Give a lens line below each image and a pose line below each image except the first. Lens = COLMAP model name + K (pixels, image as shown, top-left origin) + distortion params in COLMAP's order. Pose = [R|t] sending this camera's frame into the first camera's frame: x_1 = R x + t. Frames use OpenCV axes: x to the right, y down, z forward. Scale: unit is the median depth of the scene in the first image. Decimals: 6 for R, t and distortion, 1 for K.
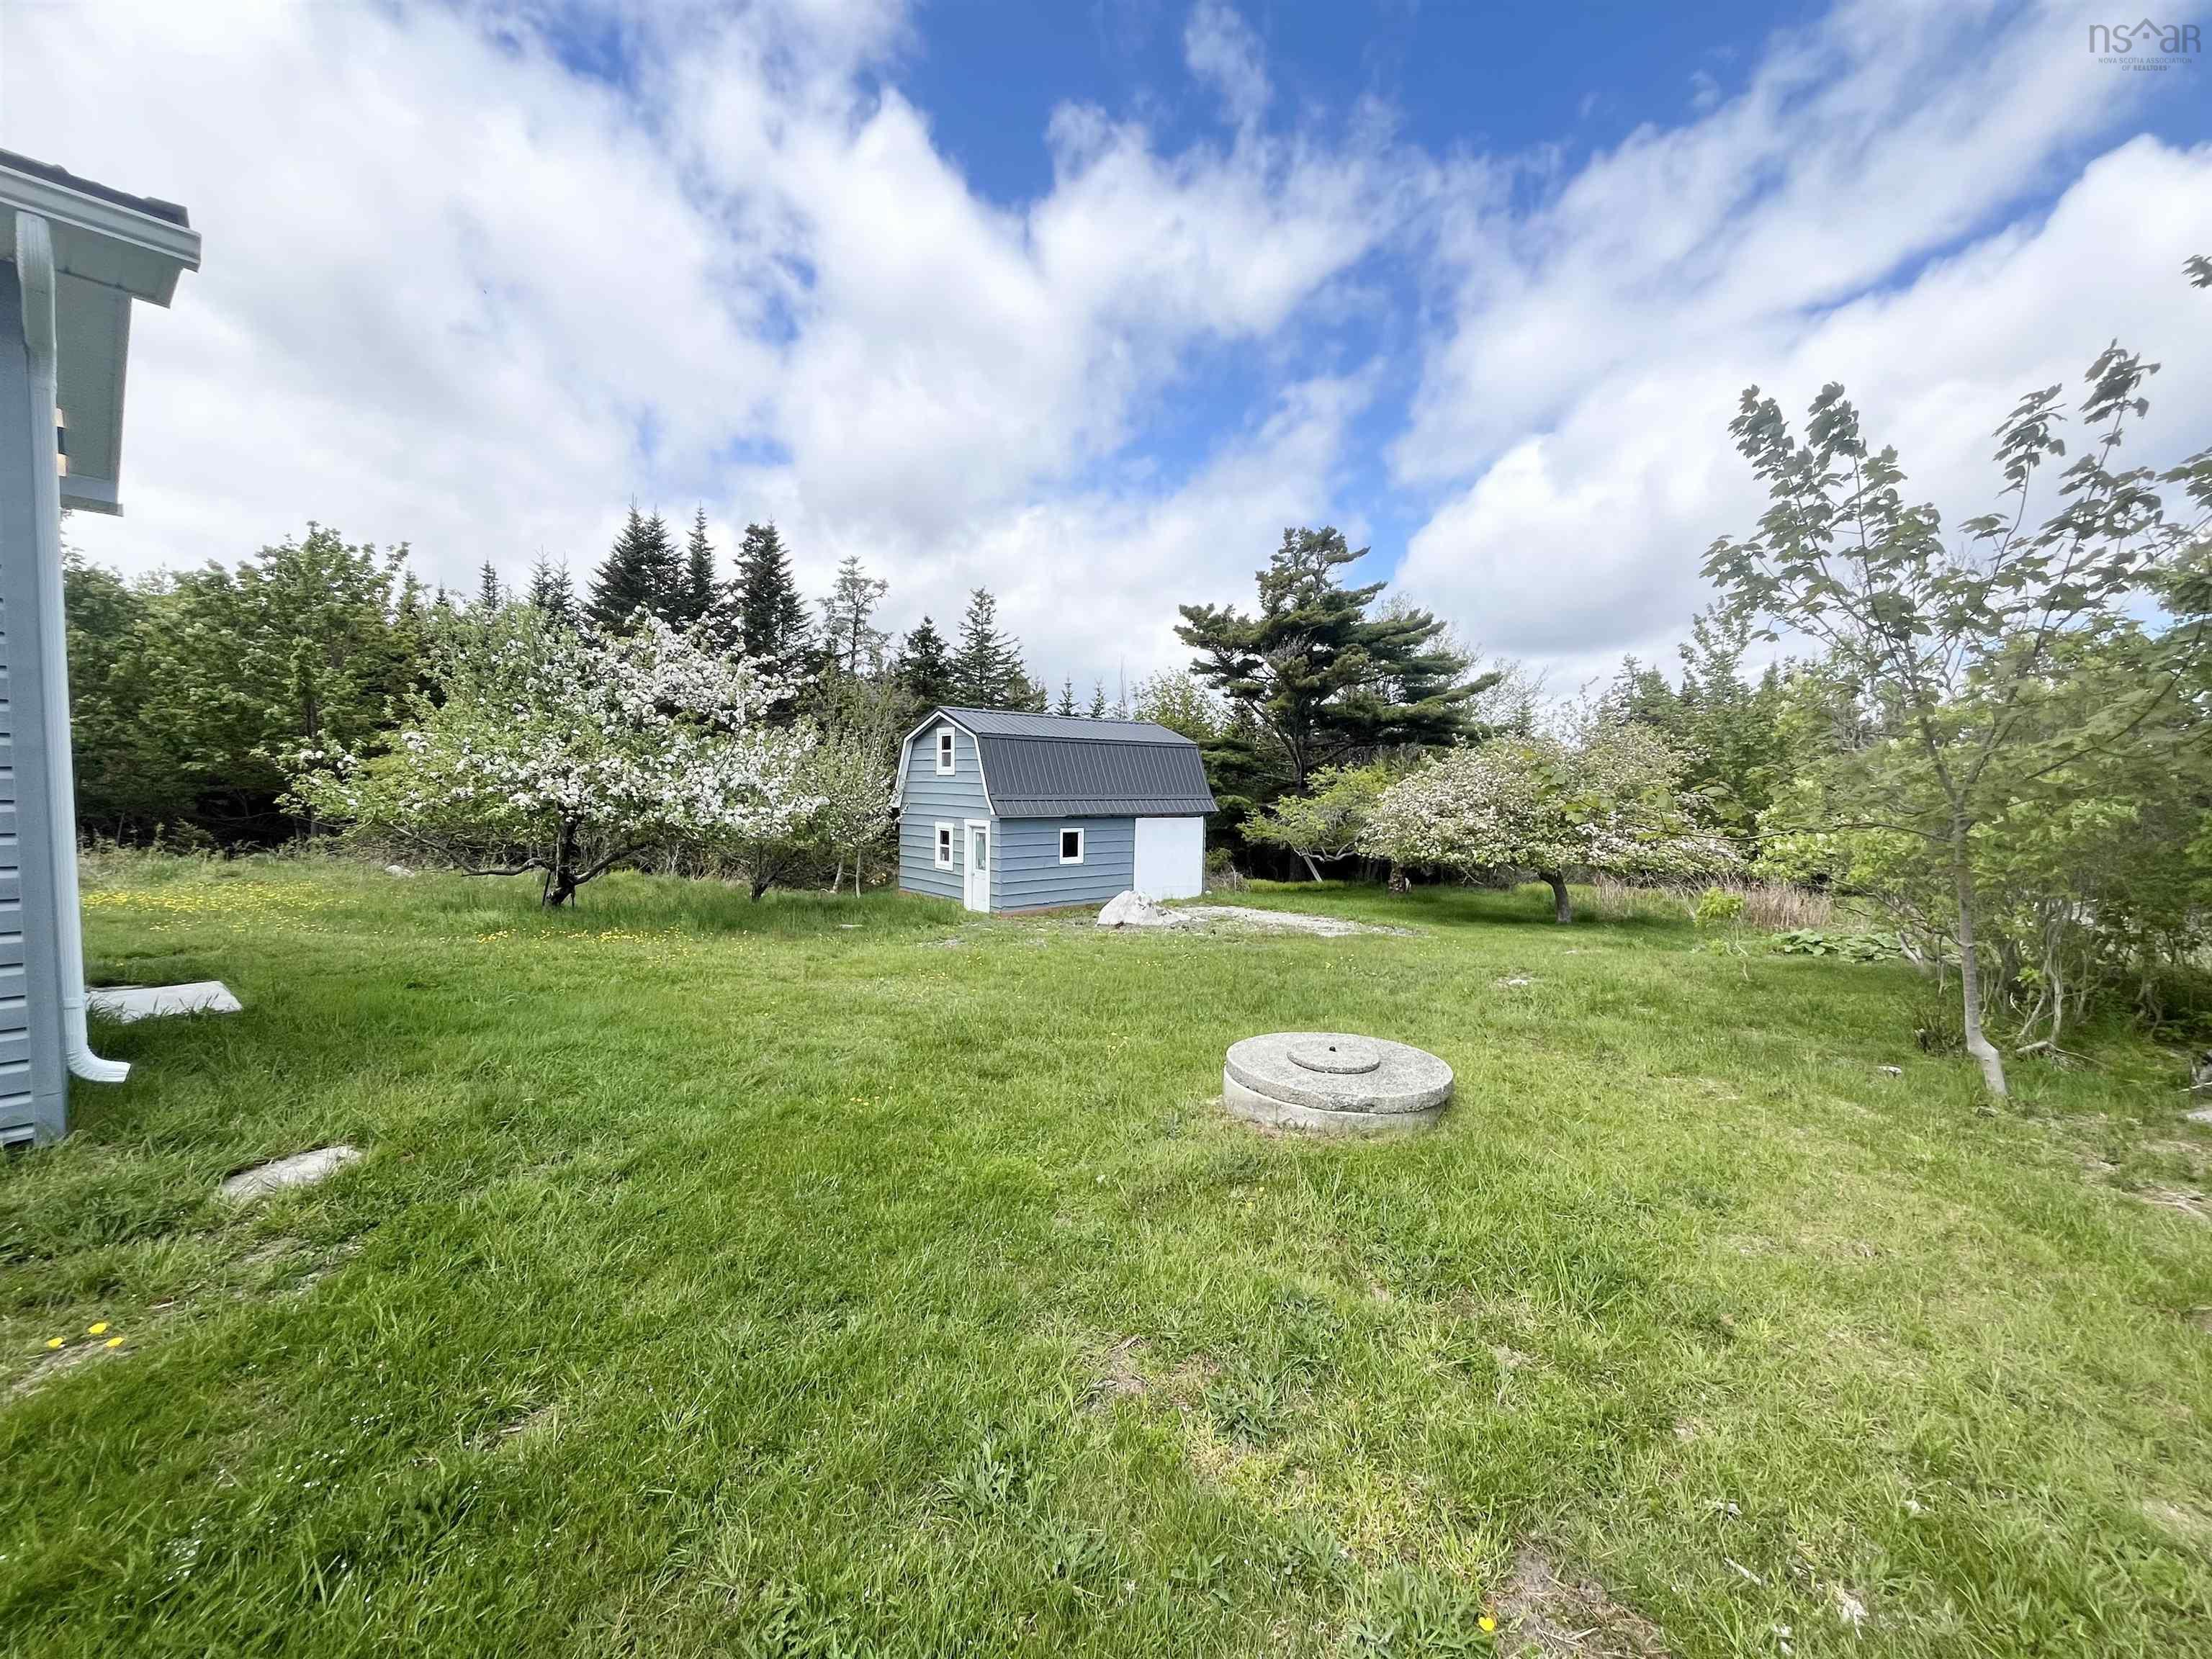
lens RADIAL K [[885.3, 0, 1096.8], [0, 885.3, 828.0], [0, 0, 1]] dist [0.000278, -0.000568]
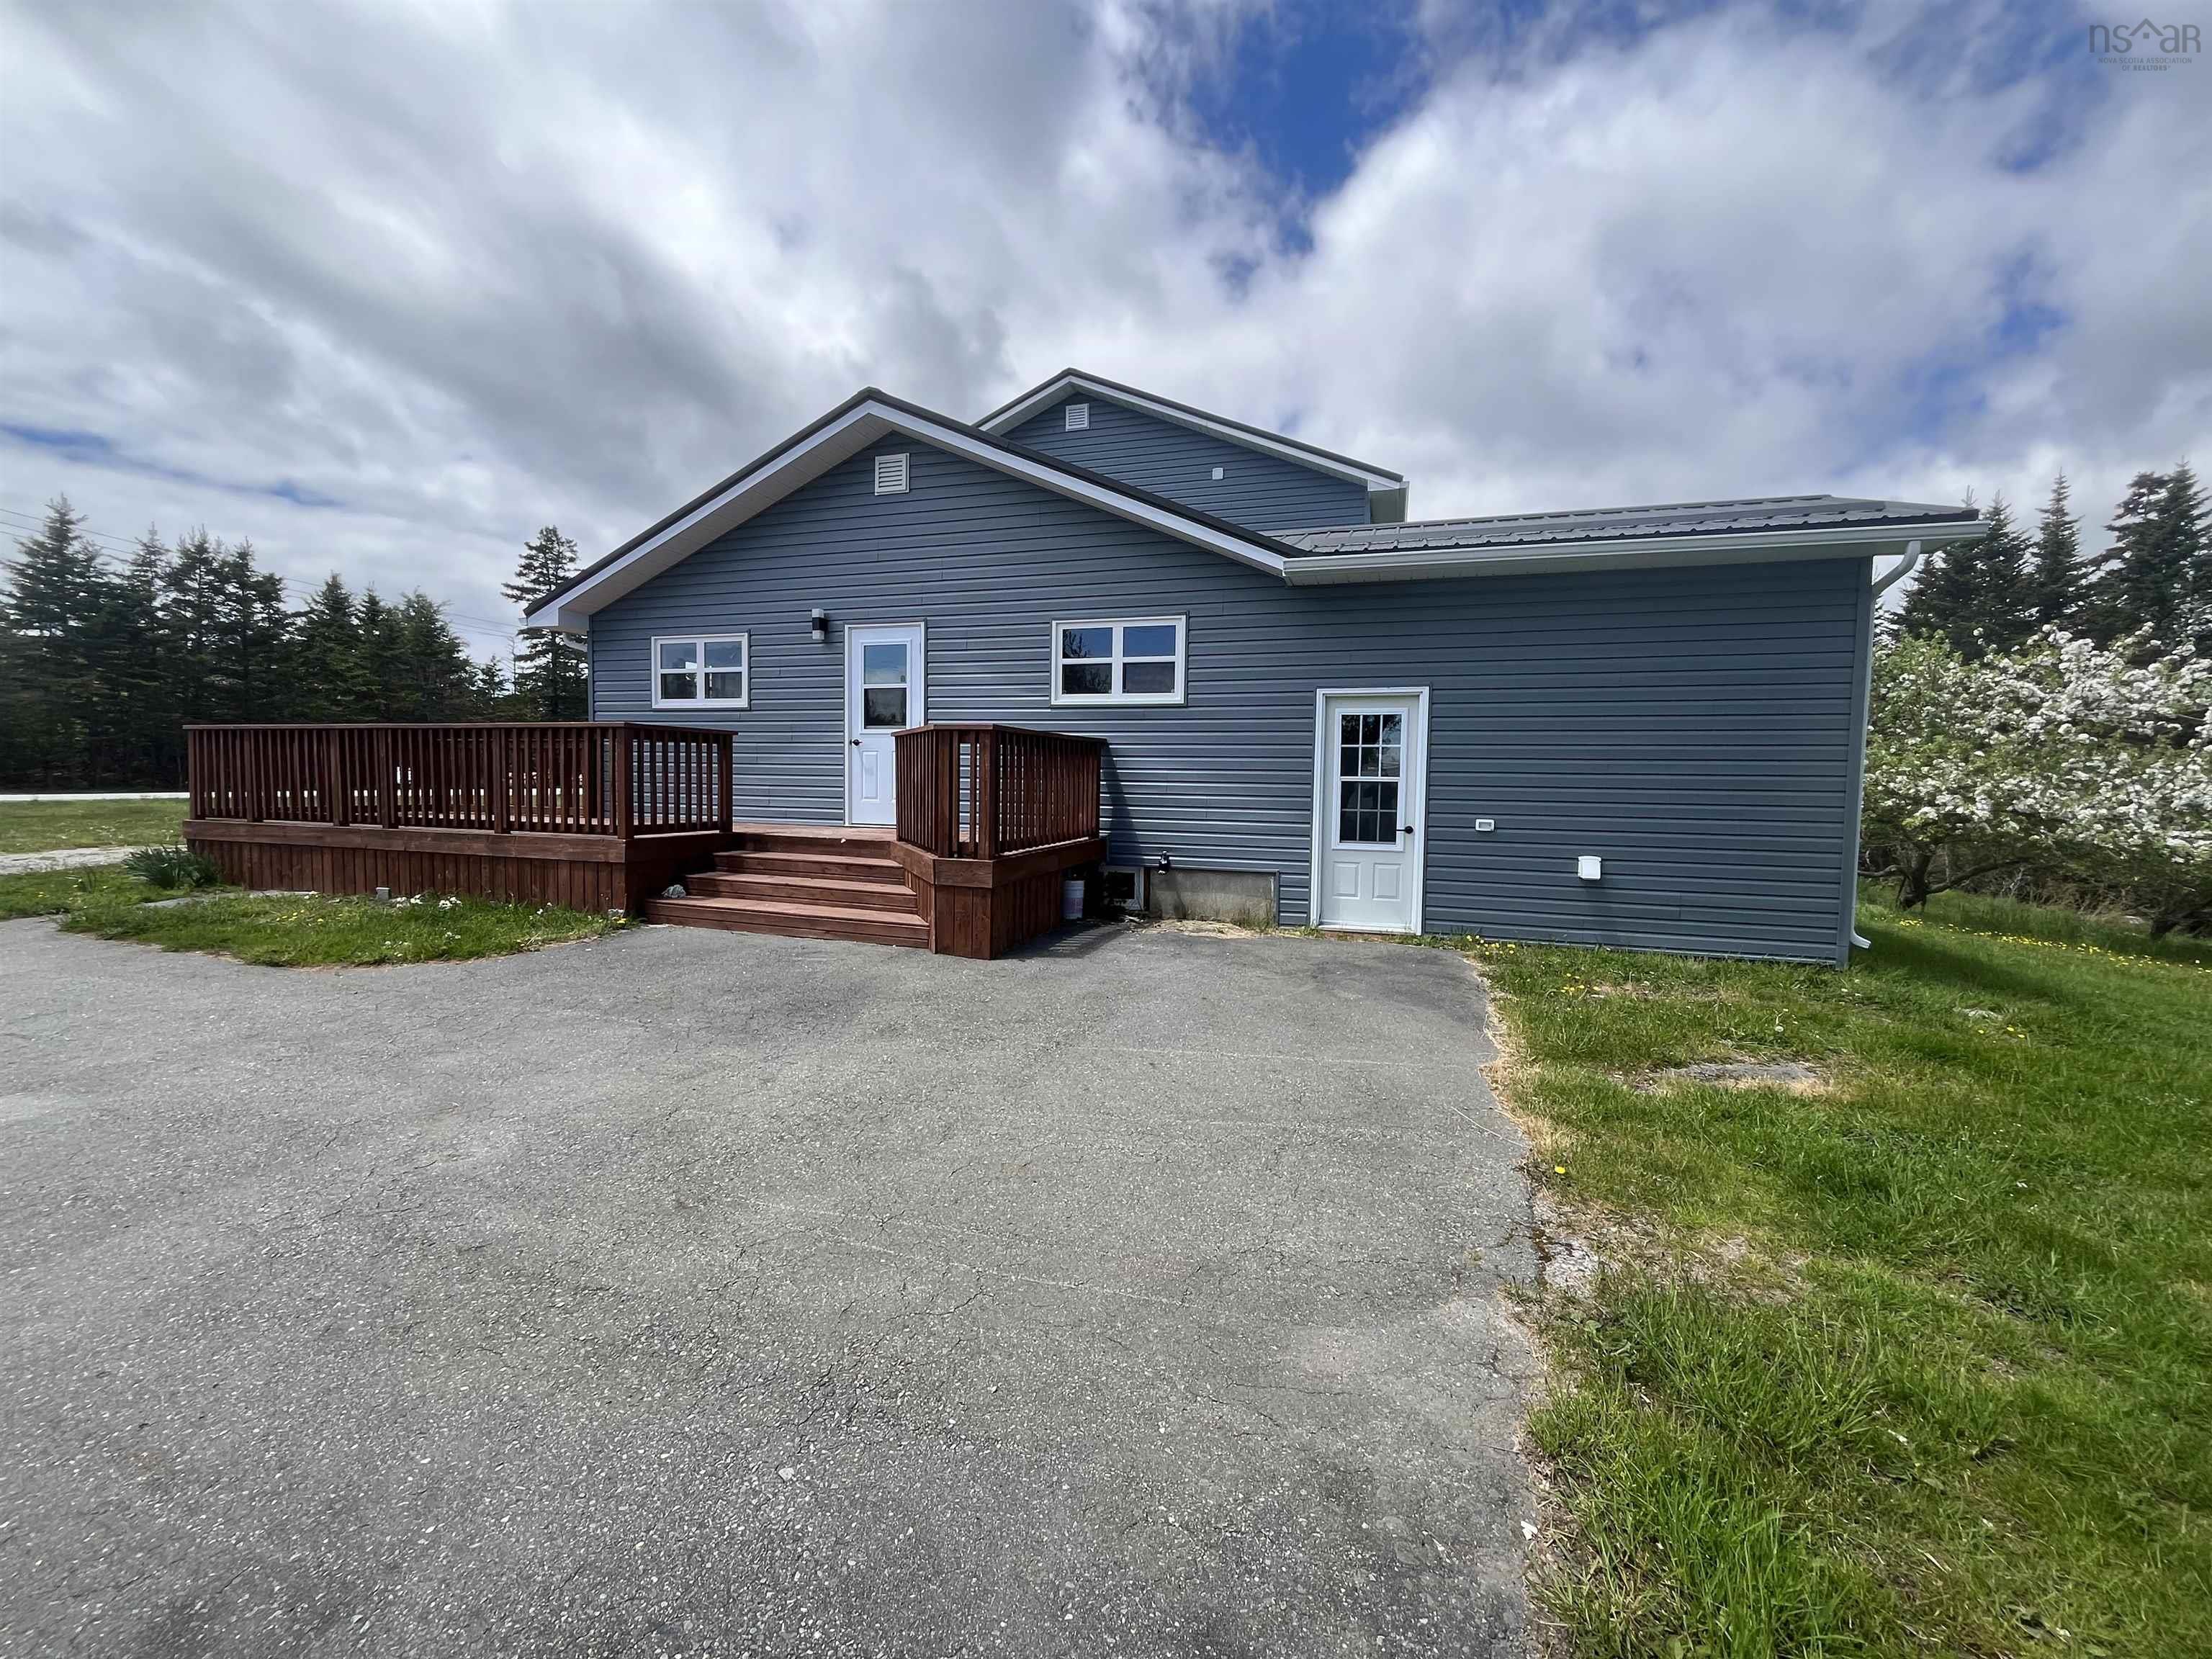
lens RADIAL K [[885.3, 0, 1106.5], [0, 885.3, 827.1], [0, 0, 1]] dist [0.000278, -0.000568]
pose [[0.378175, 0.049951, -0.924385, 0.008306], [-0.062303, 0.997653, 0.028421, 0.007709], [0.923635, 0.046844, 0.380400, -0.162874]]
